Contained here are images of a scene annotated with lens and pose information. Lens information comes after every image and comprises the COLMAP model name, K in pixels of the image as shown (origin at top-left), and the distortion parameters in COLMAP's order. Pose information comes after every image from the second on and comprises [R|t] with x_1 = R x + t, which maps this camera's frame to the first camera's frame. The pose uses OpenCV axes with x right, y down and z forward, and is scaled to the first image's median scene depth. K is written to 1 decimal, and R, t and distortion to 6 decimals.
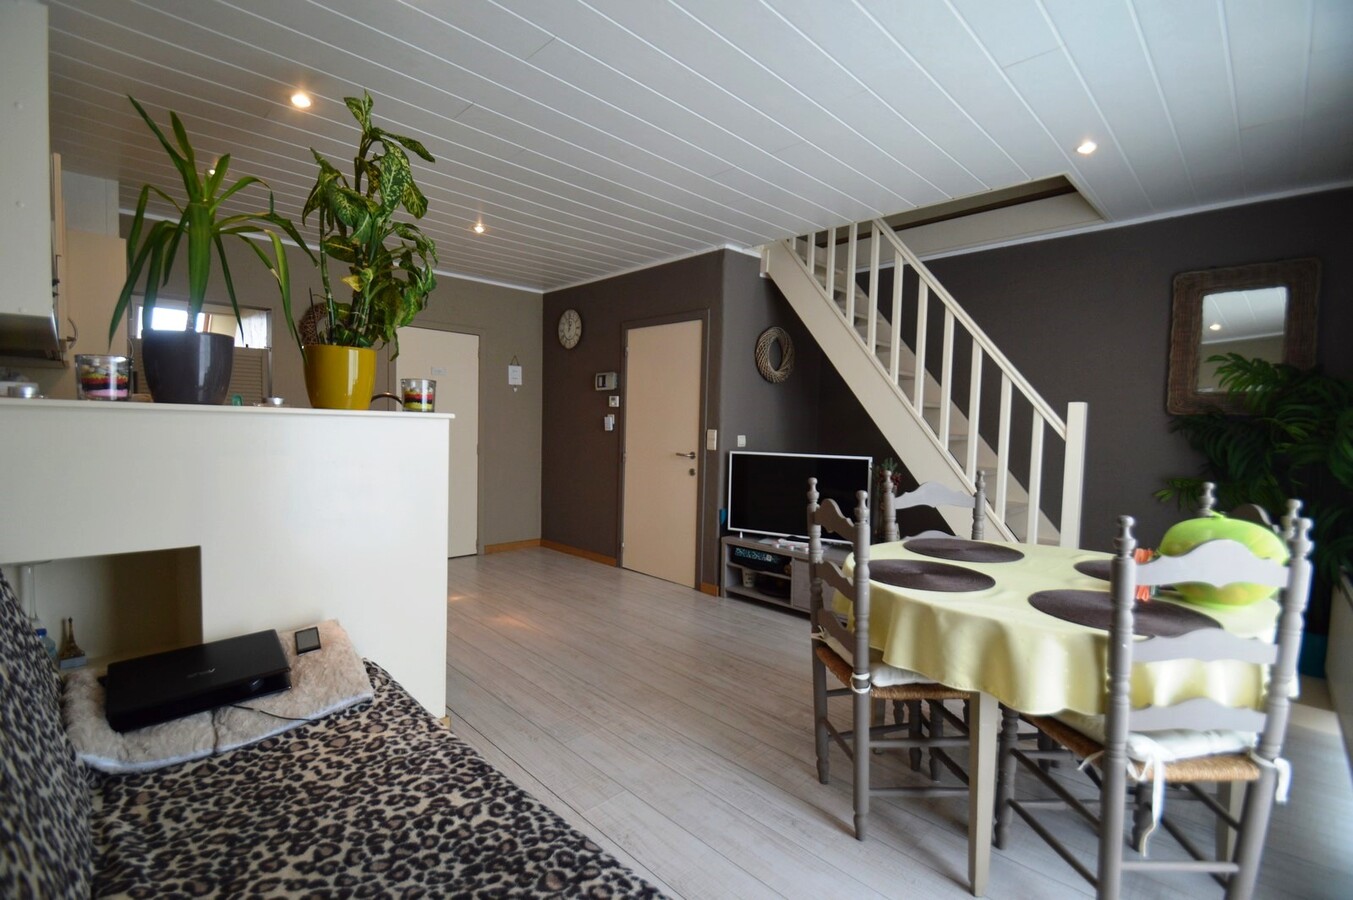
lens RADIAL K [[589.8, 0, 676.9], [0, 589.8, 449.4], [0, 0, 1]] dist [0.000371, 0.000045]
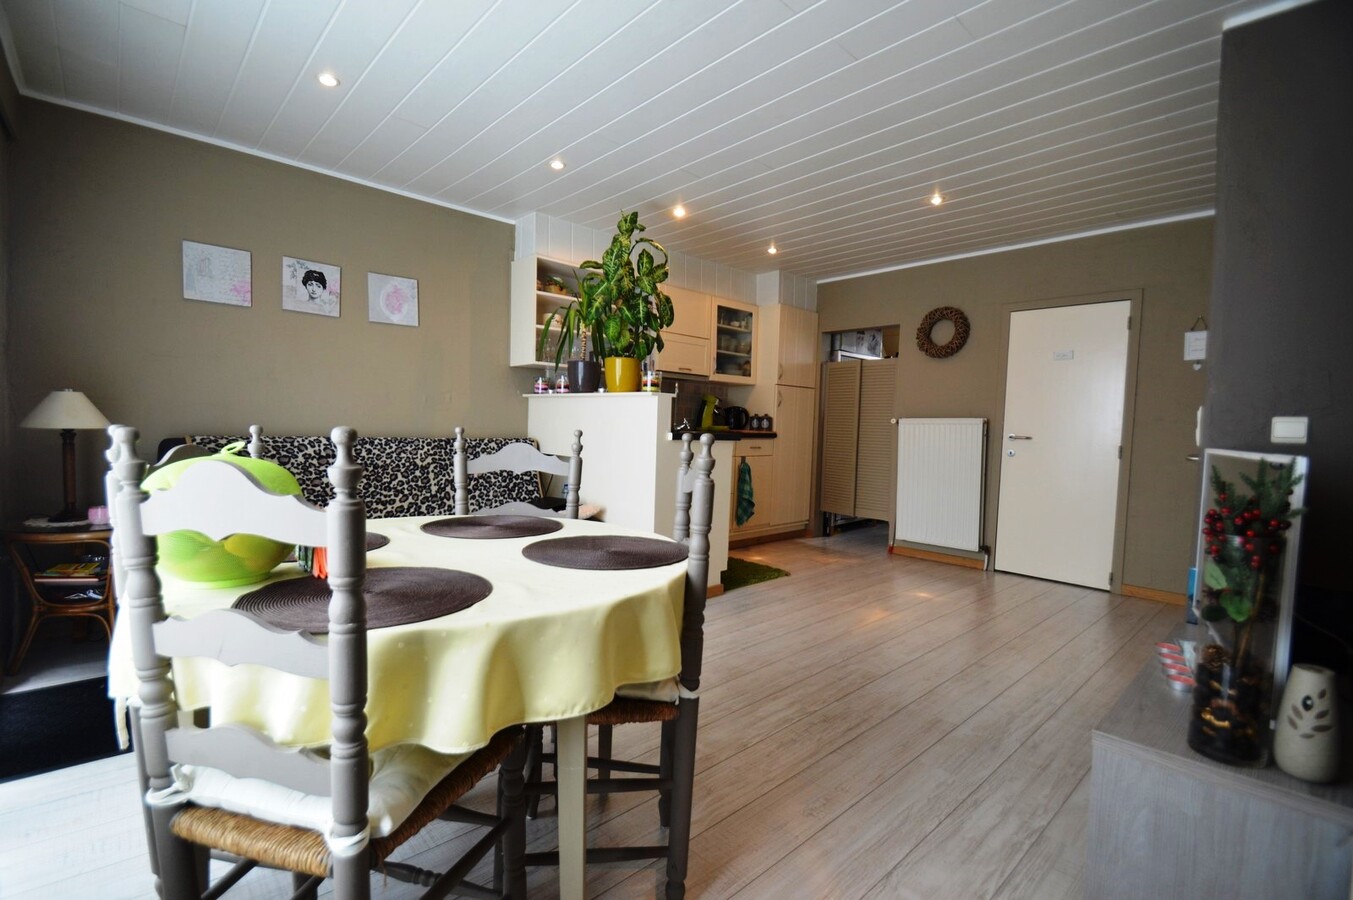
lens RADIAL K [[613.5, 0, 653.8], [0, 613.5, 453.5], [0, 0, 1]] dist [0.002329, -0.011975]
pose [[-0.054673, 0.028706, -0.998092, 0.716125], [-0.069973, 0.997019, 0.032508, 0.026338], [0.996050, 0.071616, -0.052501, 0.683689]]
